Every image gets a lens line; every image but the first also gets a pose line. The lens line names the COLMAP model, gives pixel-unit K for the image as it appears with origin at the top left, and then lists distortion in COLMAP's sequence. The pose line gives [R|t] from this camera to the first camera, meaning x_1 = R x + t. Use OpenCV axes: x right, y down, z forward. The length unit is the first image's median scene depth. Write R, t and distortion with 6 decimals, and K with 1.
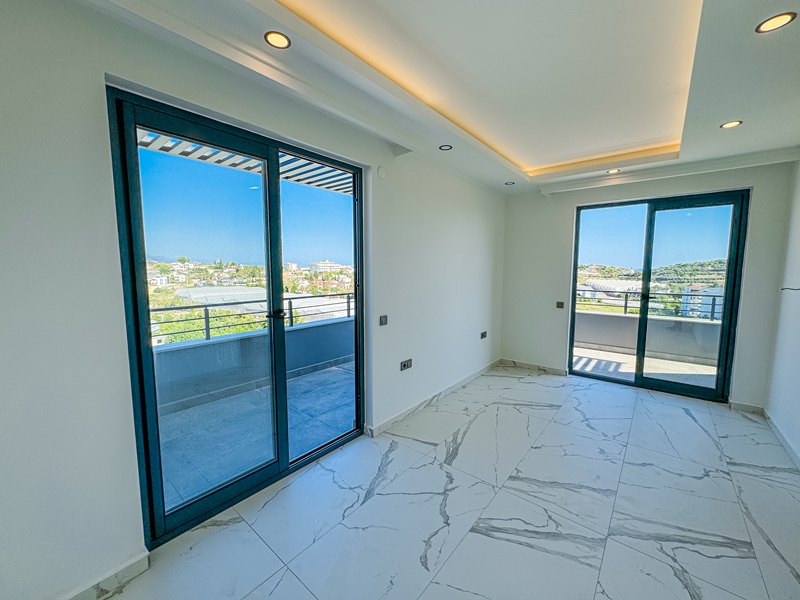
lens RADIAL K [[320.2, 0, 396.8], [0, 320.2, 302.7], [0, 0, 1]] dist [0.000275, 0.000071]
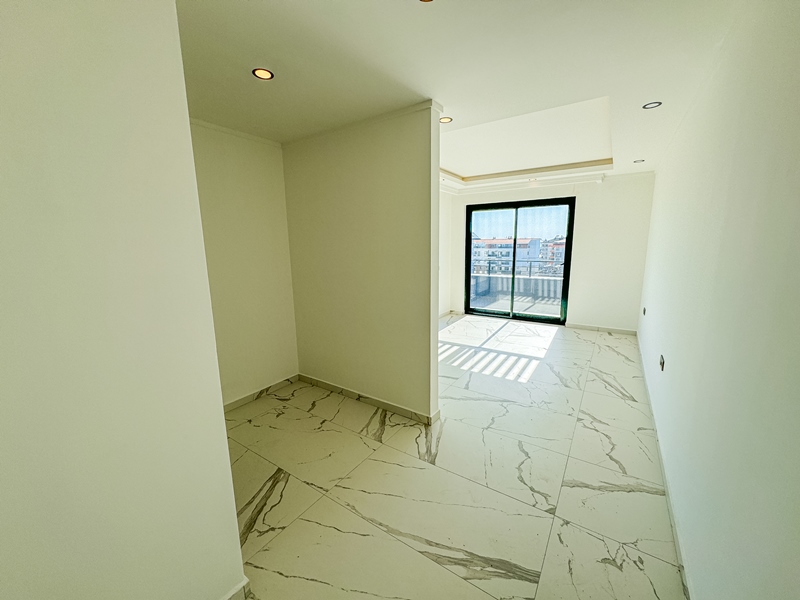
lens RADIAL K [[320.2, 0, 400.6], [0, 320.2, 299.7], [0, 0, 1]] dist [0.000275, 0.000071]
pose [[-0.098098, -0.190578, 0.976758, -1.142495], [0.116086, 0.972601, 0.201425, -0.269056], [-0.988383, 0.133148, -0.073286, 2.237974]]
